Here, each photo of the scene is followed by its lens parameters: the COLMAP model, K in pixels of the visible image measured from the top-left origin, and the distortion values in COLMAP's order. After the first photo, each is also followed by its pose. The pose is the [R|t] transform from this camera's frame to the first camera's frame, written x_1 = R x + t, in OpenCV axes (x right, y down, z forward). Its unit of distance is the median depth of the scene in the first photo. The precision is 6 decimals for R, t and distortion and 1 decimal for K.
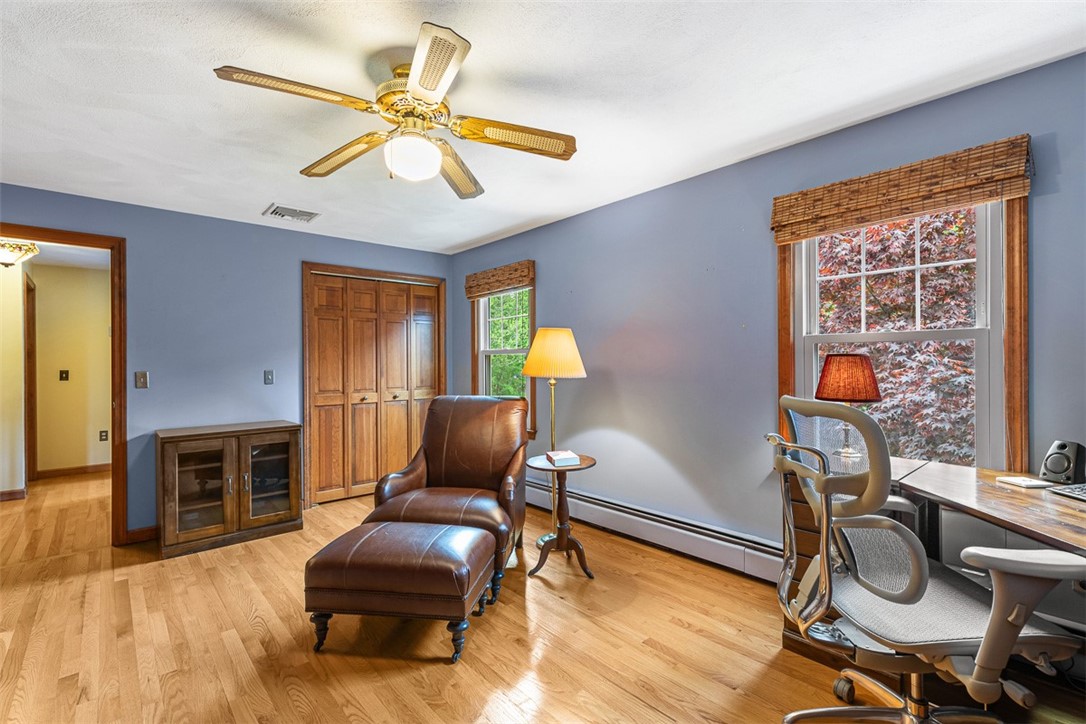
lens RADIAL K [[493.6, 0, 543.0], [0, 493.6, 362.0], [0, 0, 1]] dist [0.005987, 0.000287]
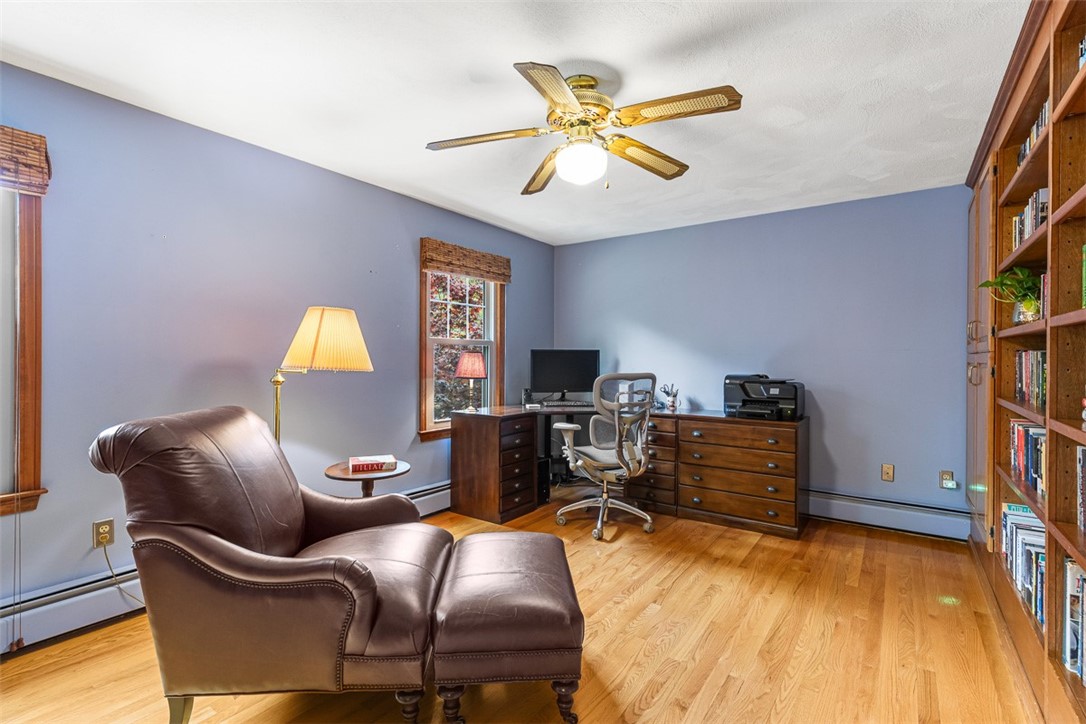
lens RADIAL K [[493.6, 0, 543.0], [0, 493.6, 362.0], [0, 0, 1]] dist [0.005987, 0.000287]
pose [[-0.211359, -0.007314, 0.977381, -1.064359], [-0.004011, 0.999970, 0.006615, 0.008523], [-0.977400, -0.002522, -0.211382, 1.075517]]
